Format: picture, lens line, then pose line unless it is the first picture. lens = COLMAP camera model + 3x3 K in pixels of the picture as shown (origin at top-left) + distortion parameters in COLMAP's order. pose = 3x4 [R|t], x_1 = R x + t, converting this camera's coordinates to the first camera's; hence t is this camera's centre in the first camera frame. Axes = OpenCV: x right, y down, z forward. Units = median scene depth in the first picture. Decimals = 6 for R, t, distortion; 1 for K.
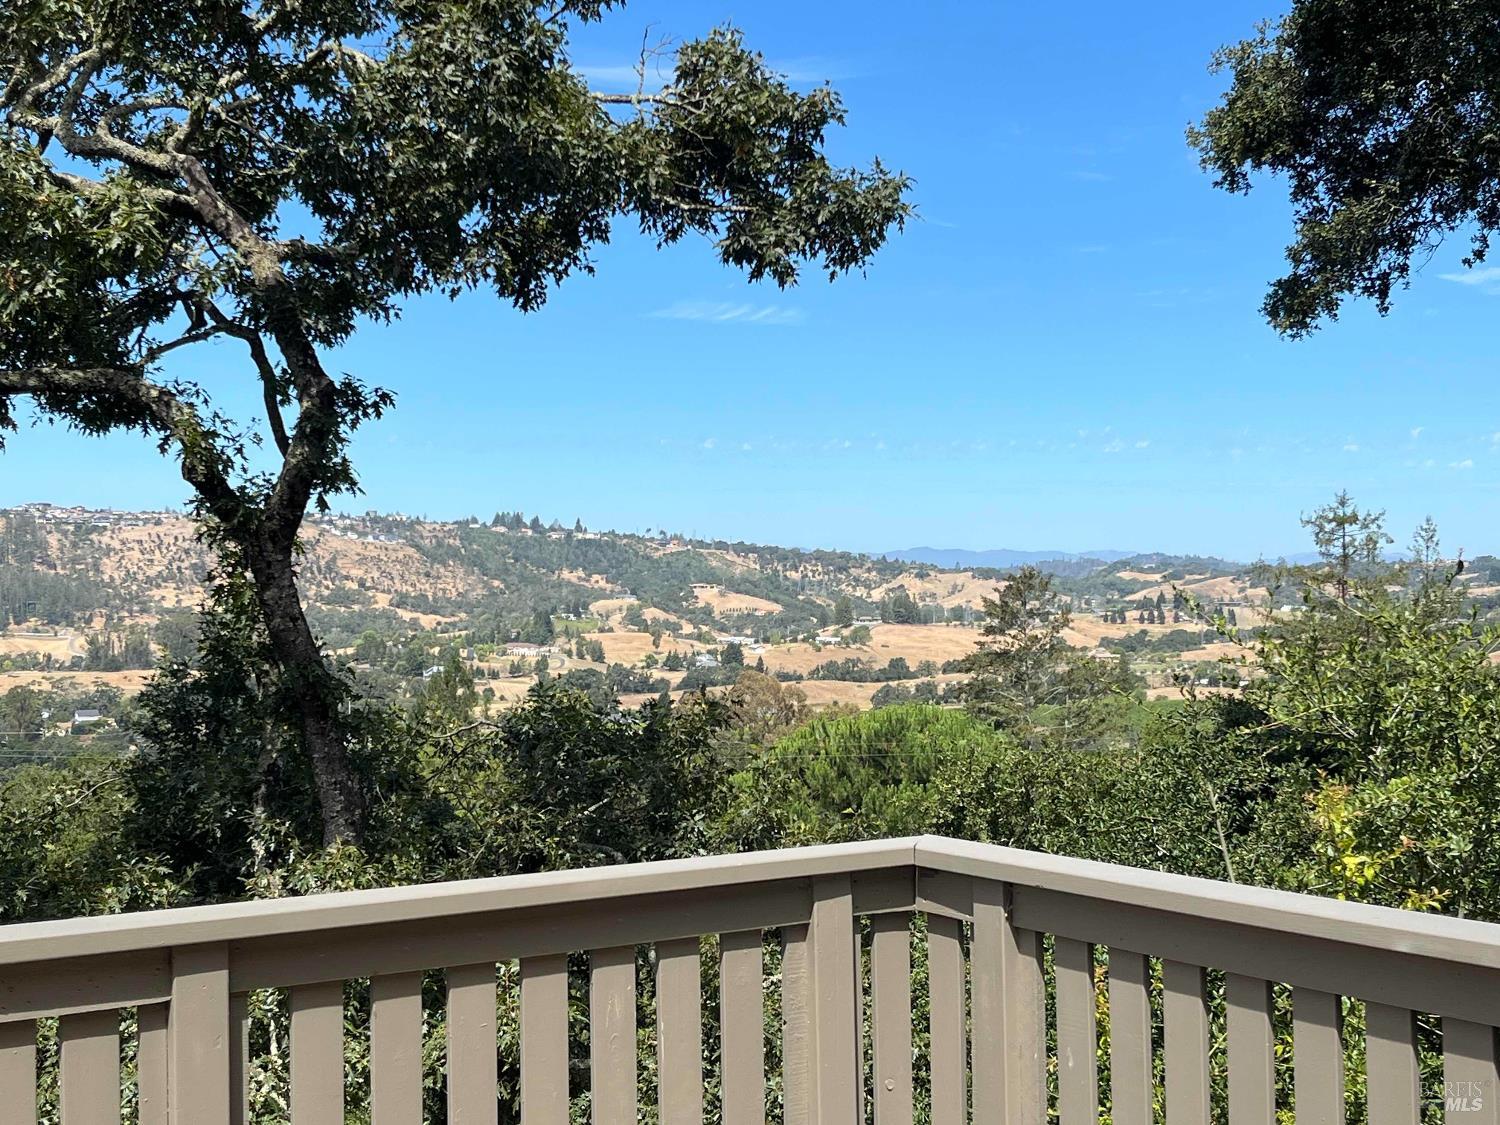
lens RADIAL K [[2051.2, 0, 750.0], [0, 2051.2, 562.5], [0, 0, 1]] dist [0.150445, -0.009585]
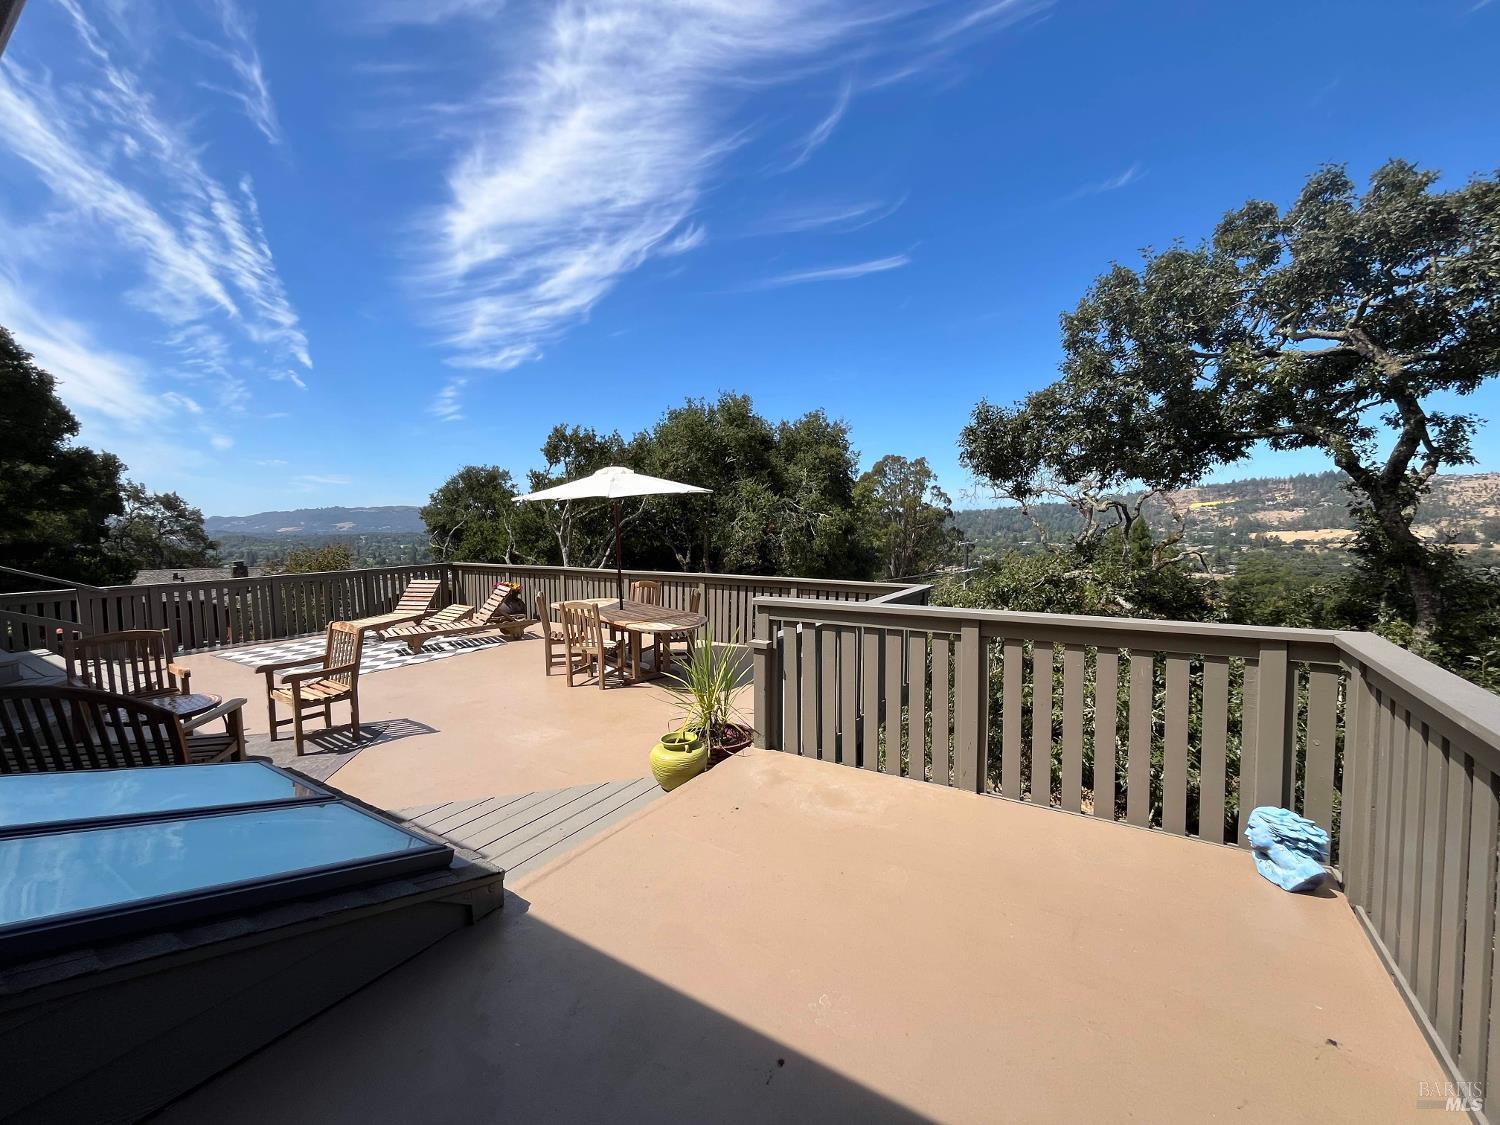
lens RADIAL K [[613.5, 0, 750.0], [0, 613.5, 562.5], [0, 0, 1]] dist [-0.000718, -0.000769]
pose [[0.398143, 0.057243, -0.915536, 0.116336], [0.027724, 0.996844, 0.074383, 0.001221], [0.916904, -0.054997, 0.395299, 0.064704]]
